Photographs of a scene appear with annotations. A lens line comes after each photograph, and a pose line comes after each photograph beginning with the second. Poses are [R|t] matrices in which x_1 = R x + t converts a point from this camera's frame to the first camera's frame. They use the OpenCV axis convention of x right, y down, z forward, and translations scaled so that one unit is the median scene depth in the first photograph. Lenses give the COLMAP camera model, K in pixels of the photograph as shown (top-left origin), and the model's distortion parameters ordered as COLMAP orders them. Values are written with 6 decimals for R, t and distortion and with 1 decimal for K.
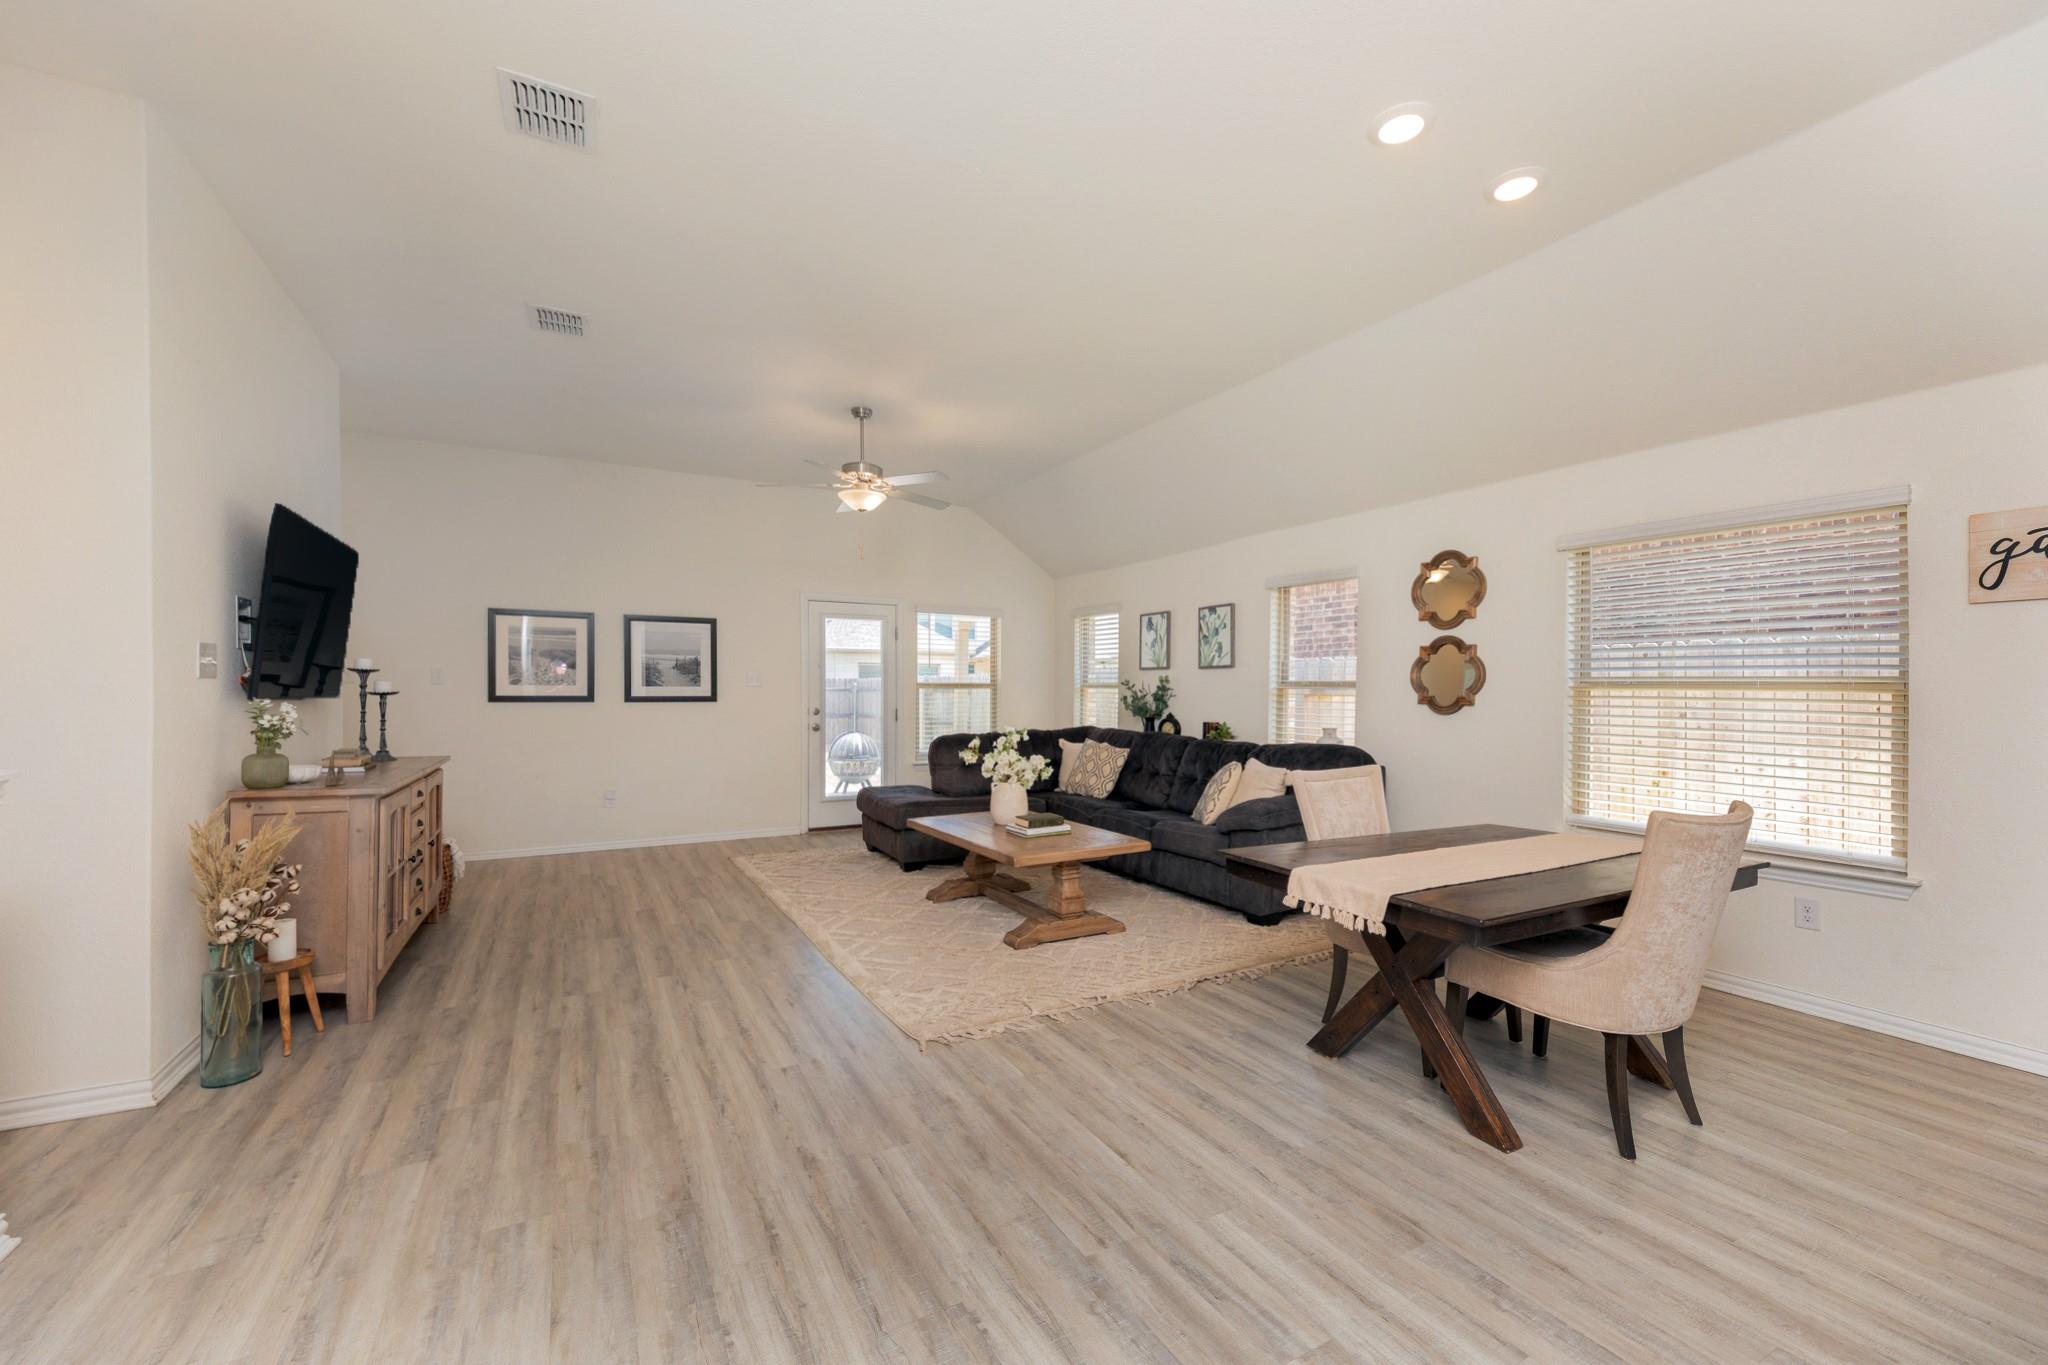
lens RADIAL K [[822.9, 0, 1003.4], [0, 822.9, 687.3], [0, 0, 1]] dist [-0.001652, -0.000130]
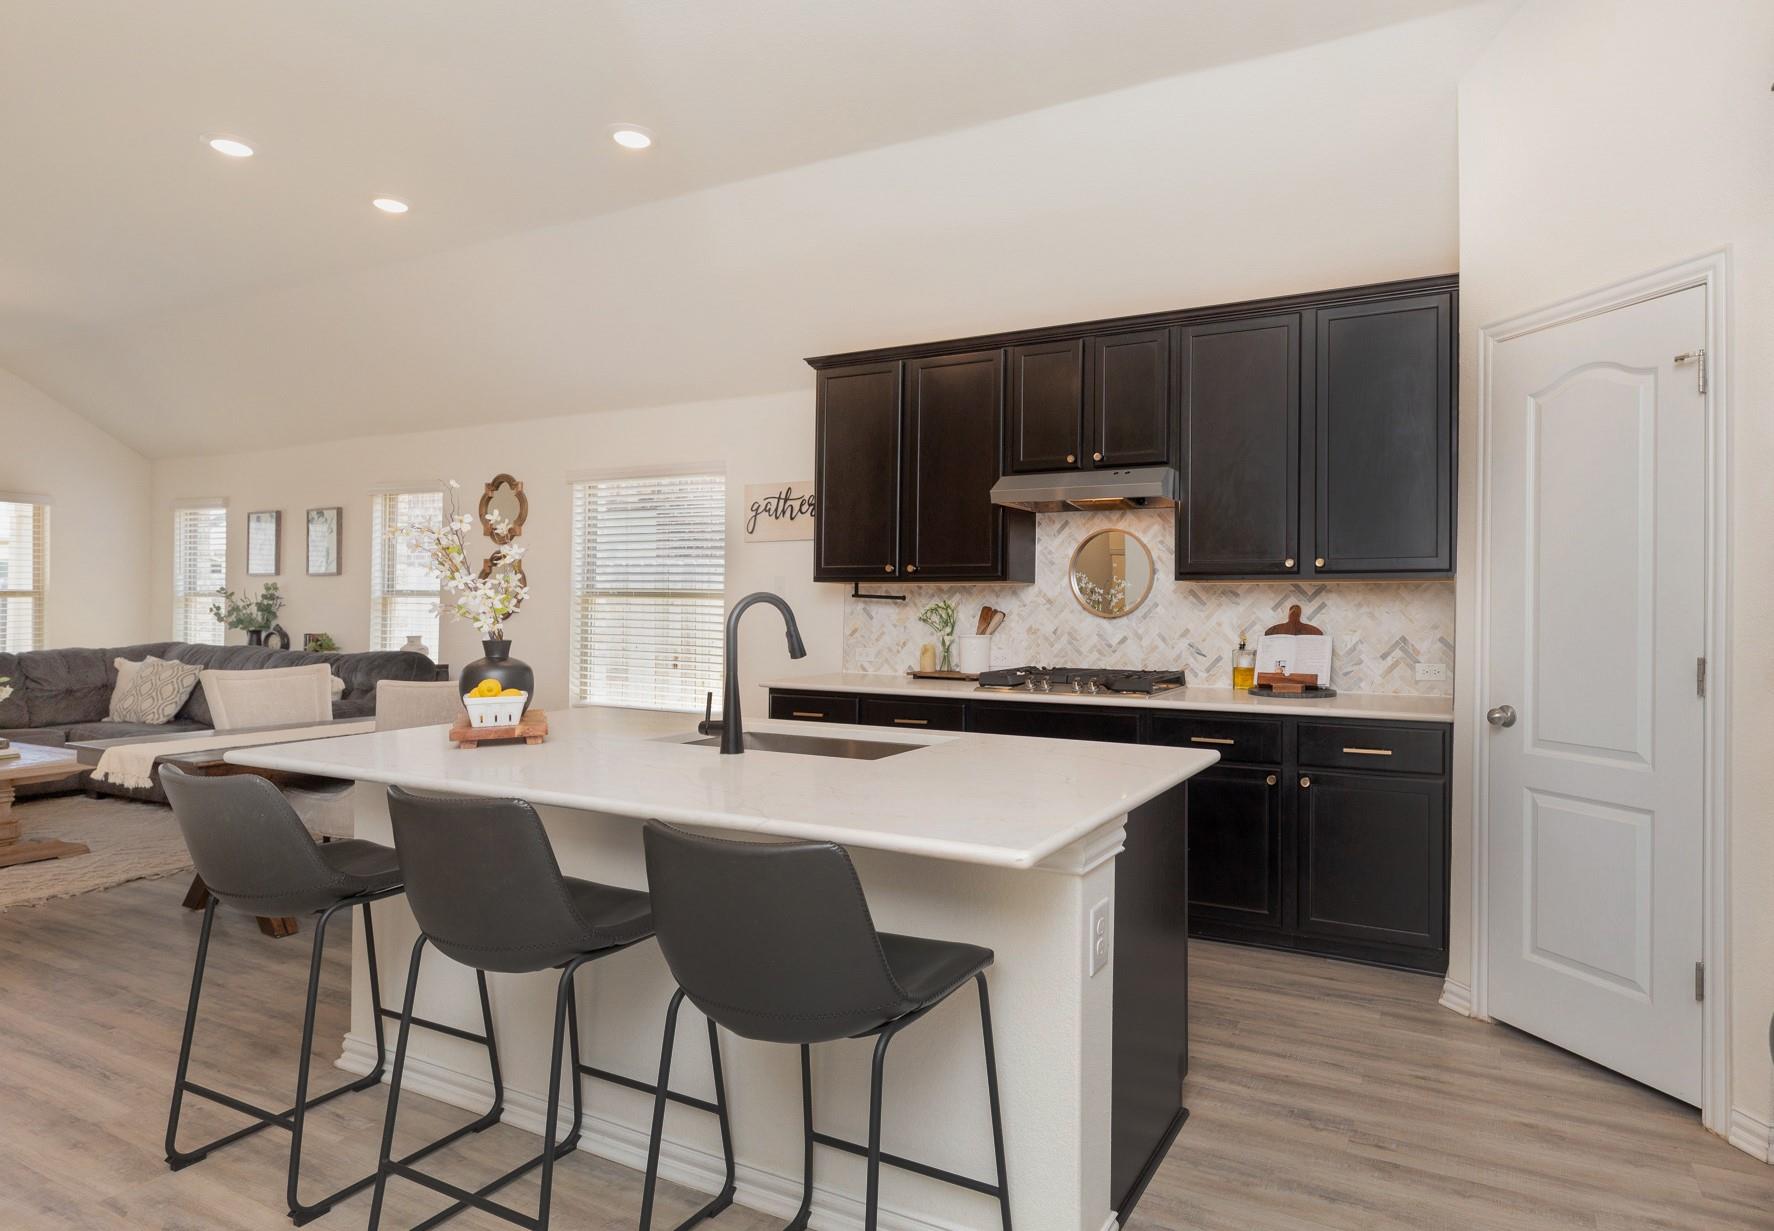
lens RADIAL K [[990.4, 0, 1025.4], [0, 990.4, 601.4], [0, 0, 1]] dist [0.001025, -0.000555]
pose [[0.802810, -0.002159, 0.596231, 0.212805], [-0.000798, 0.999989, 0.004695, 0.000162], [-0.596235, -0.004245, 0.802799, -0.356446]]
